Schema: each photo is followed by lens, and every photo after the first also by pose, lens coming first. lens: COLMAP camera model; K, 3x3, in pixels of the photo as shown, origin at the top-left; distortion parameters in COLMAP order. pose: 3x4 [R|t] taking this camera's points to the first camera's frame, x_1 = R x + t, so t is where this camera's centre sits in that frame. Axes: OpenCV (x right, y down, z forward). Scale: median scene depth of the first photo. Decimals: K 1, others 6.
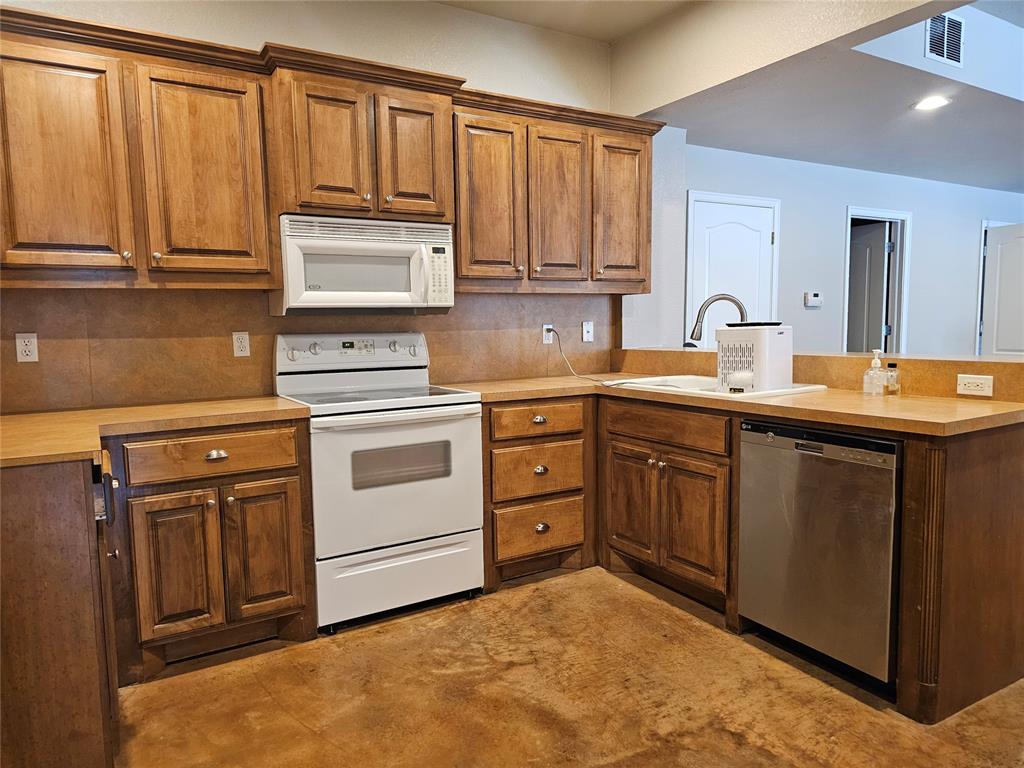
lens RADIAL K [[706.5, 0, 513.3], [0, 706.5, 387.3], [0, 0, 1]] dist [0.071223, -0.062139]
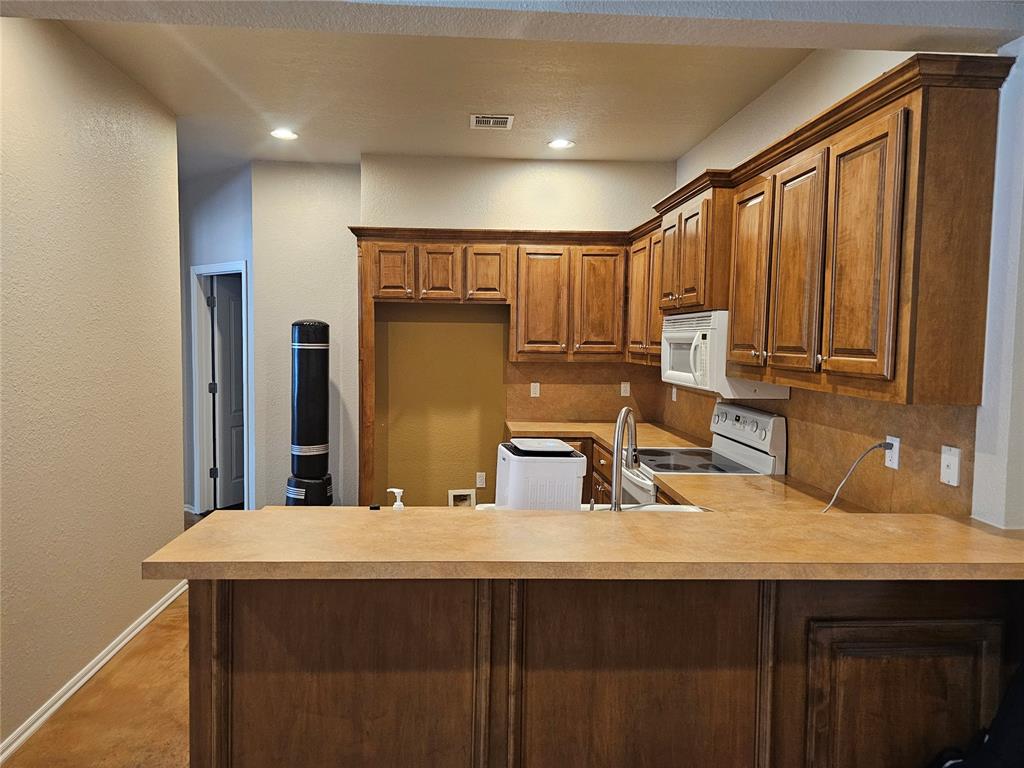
lens RADIAL K [[706.5, 0, 510.9], [0, 706.5, 382.6], [0, 0, 1]] dist [0.071223, -0.062139]
pose [[-0.447554, 0.067446, -0.891710, 0.837015], [-0.092566, 0.988301, 0.121211, -0.199920], [0.889453, 0.136790, -0.436075, 1.067412]]
